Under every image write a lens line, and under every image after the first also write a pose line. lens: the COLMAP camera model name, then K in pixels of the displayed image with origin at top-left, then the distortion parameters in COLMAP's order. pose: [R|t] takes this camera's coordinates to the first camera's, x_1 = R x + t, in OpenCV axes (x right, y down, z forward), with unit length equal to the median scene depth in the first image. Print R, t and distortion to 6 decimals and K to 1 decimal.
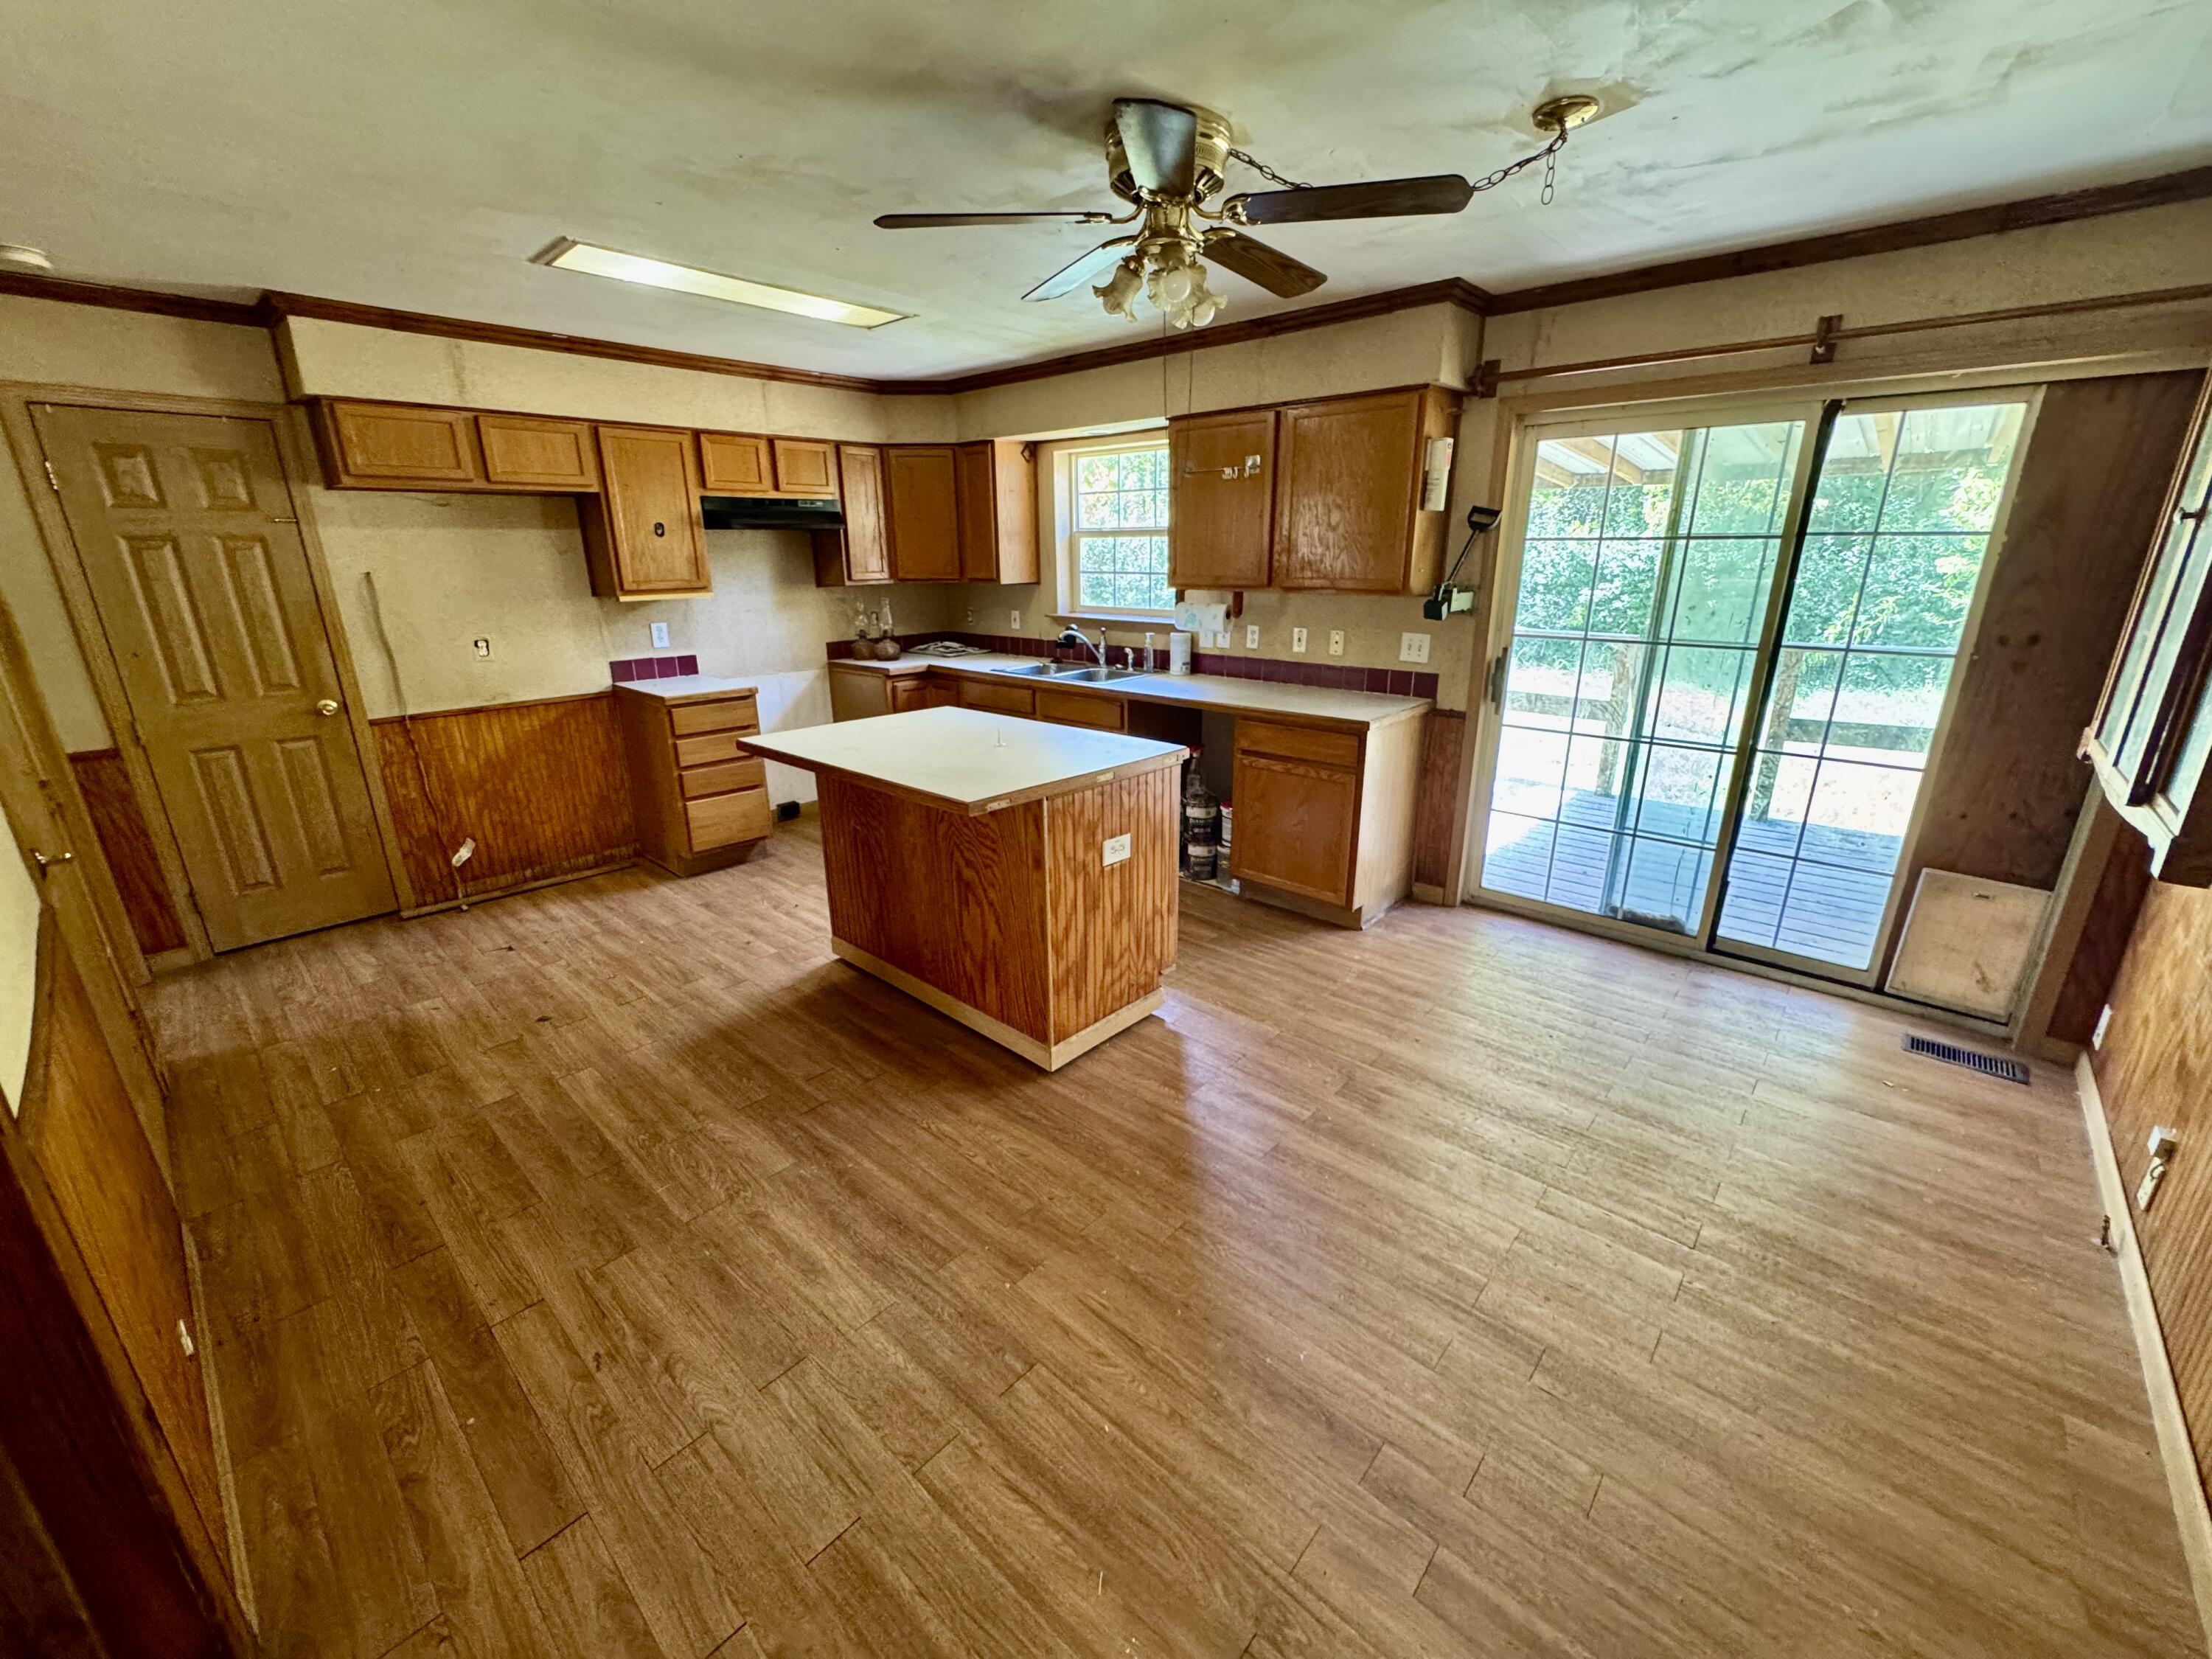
lens RADIAL K [[884.0, 0, 1109.6], [0, 884.0, 826.9], [0, 0, 1]] dist [-0.008049, 0.000476]
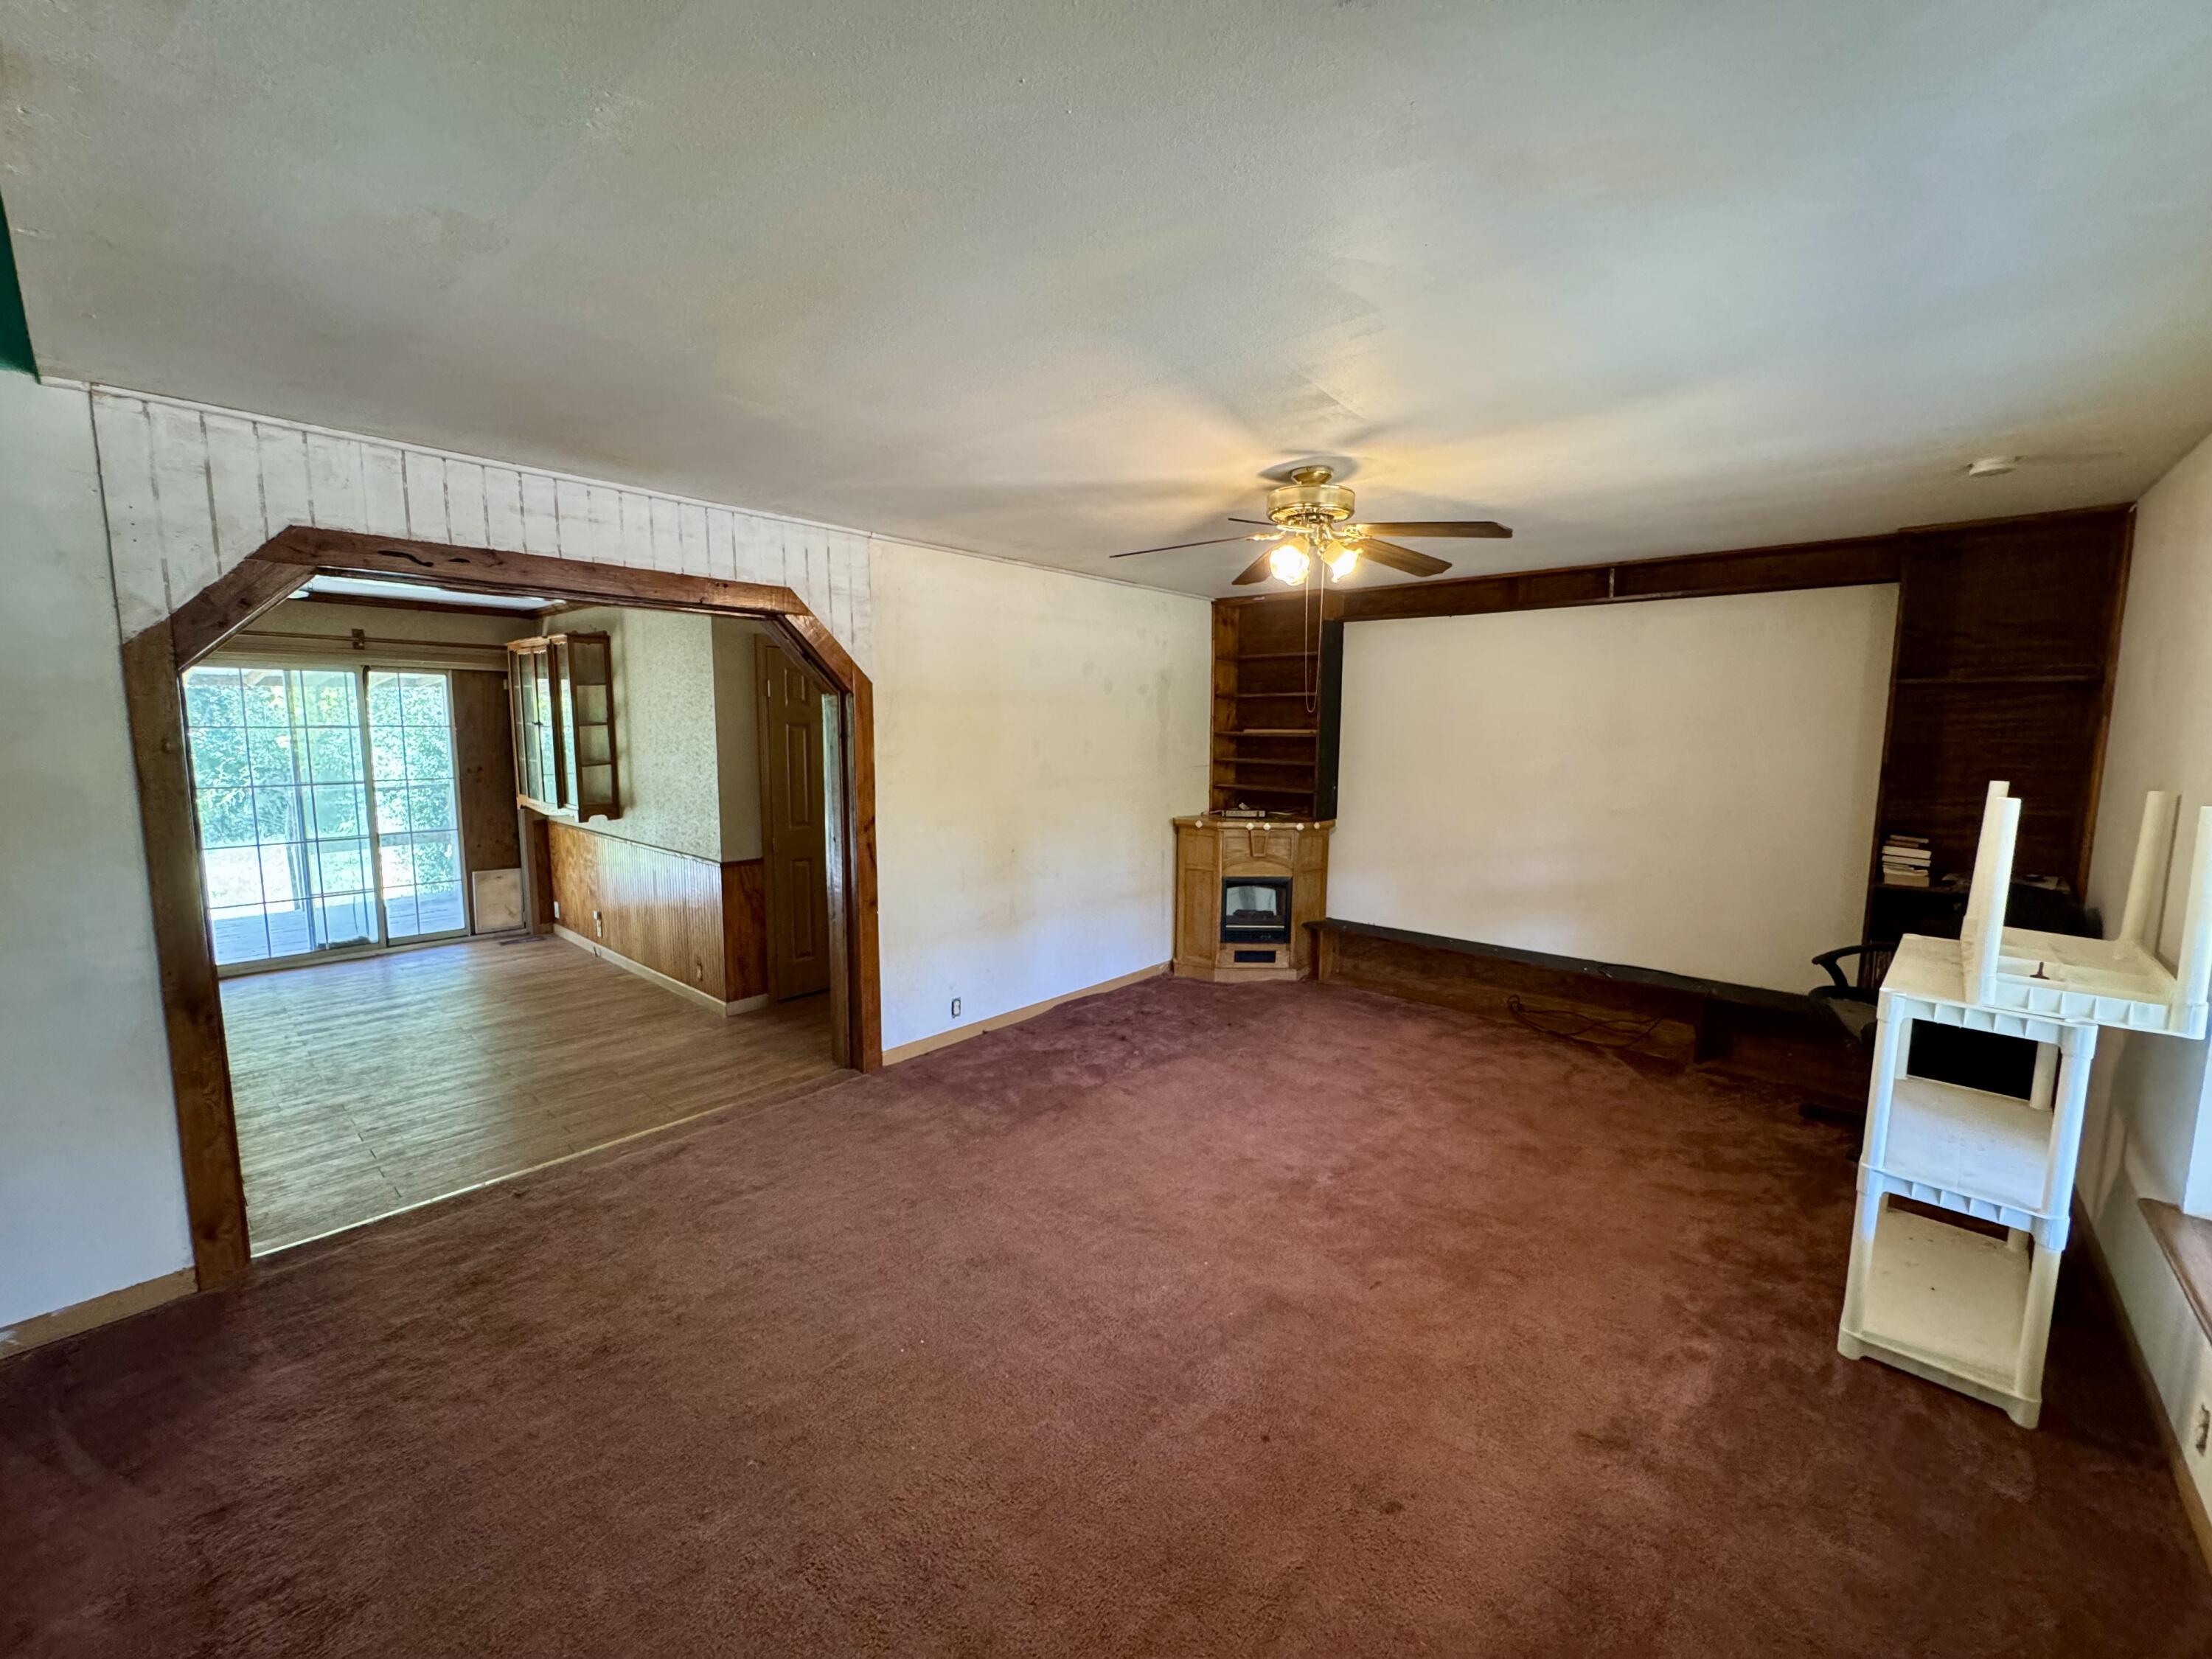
lens RADIAL K [[884.0, 0, 1103.8], [0, 884.0, 834.1], [0, 0, 1]] dist [-0.008049, 0.000476]
pose [[-0.010460, -0.116063, 0.993187, -1.329597], [0.294222, 0.948915, 0.113988, 0.178883], [-0.955680, 0.293410, 0.024222, -0.622501]]
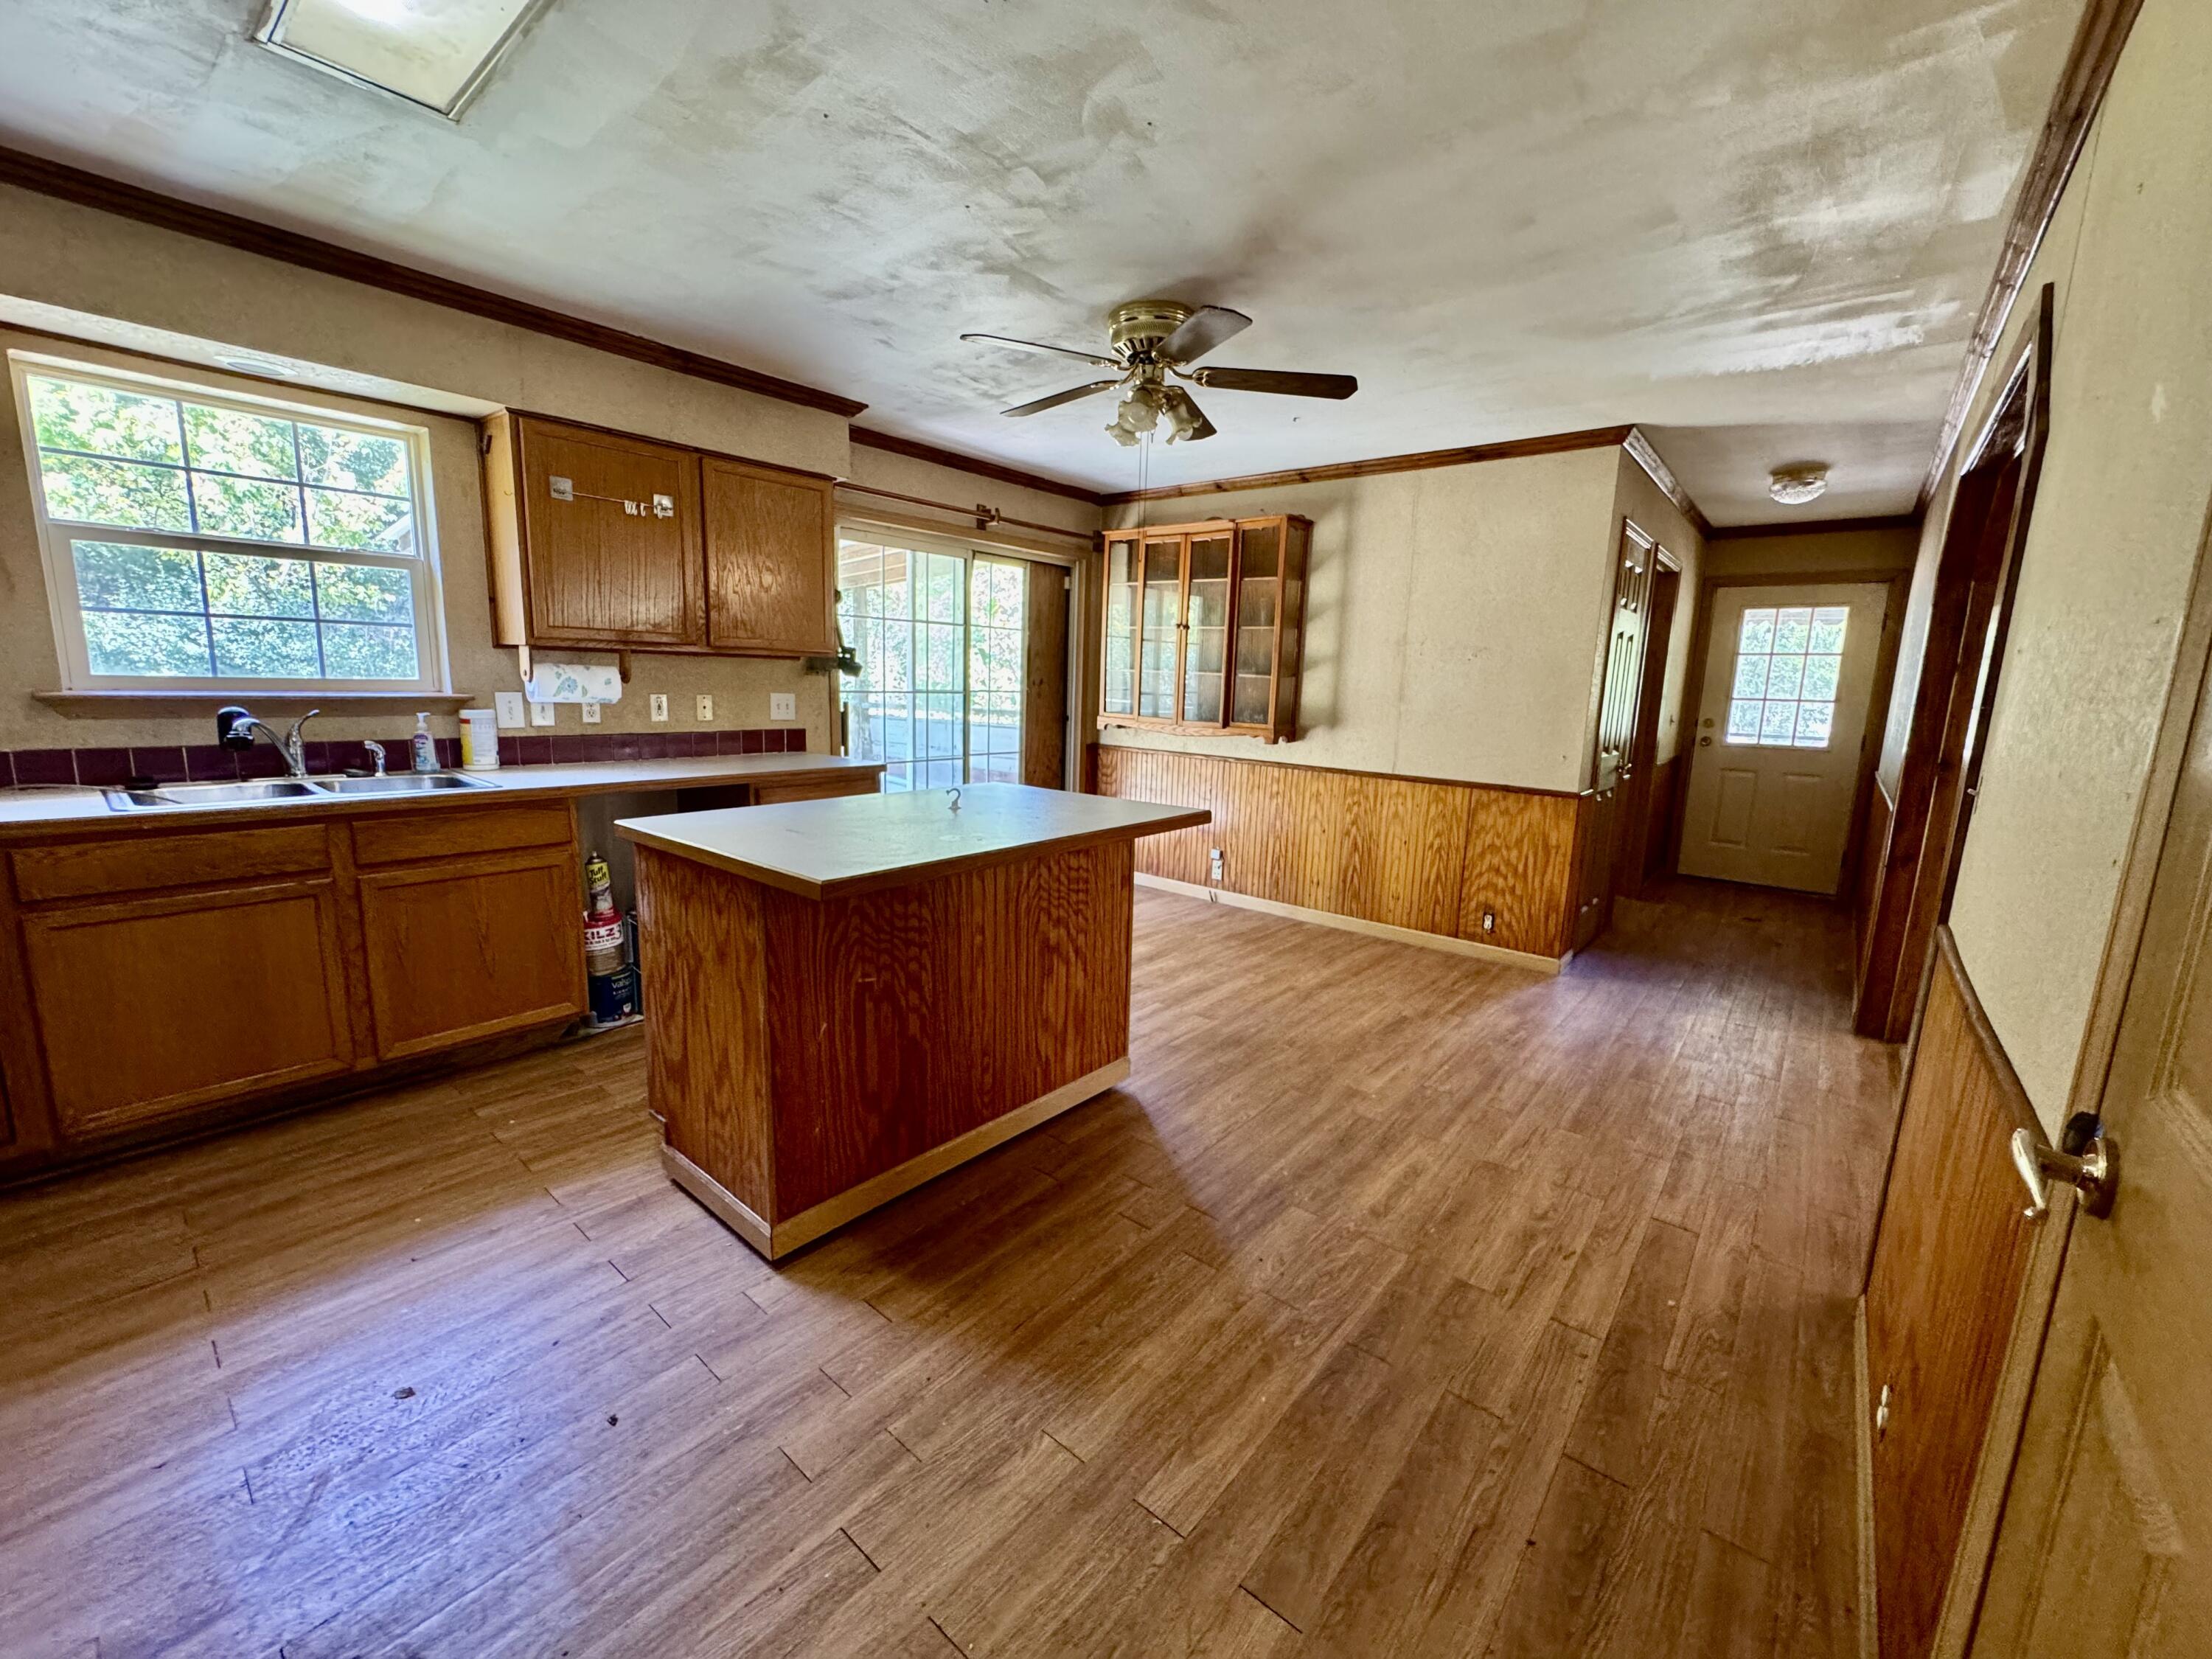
lens RADIAL K [[884.0, 0, 1097.8], [0, 884.0, 829.7], [0, 0, 1]] dist [-0.008049, 0.000476]
pose [[-0.032166, -0.165662, 0.985658, -1.007681], [0.273598, 0.947041, 0.168100, -0.185171], [-0.961306, 0.275081, 0.014862, 0.888106]]
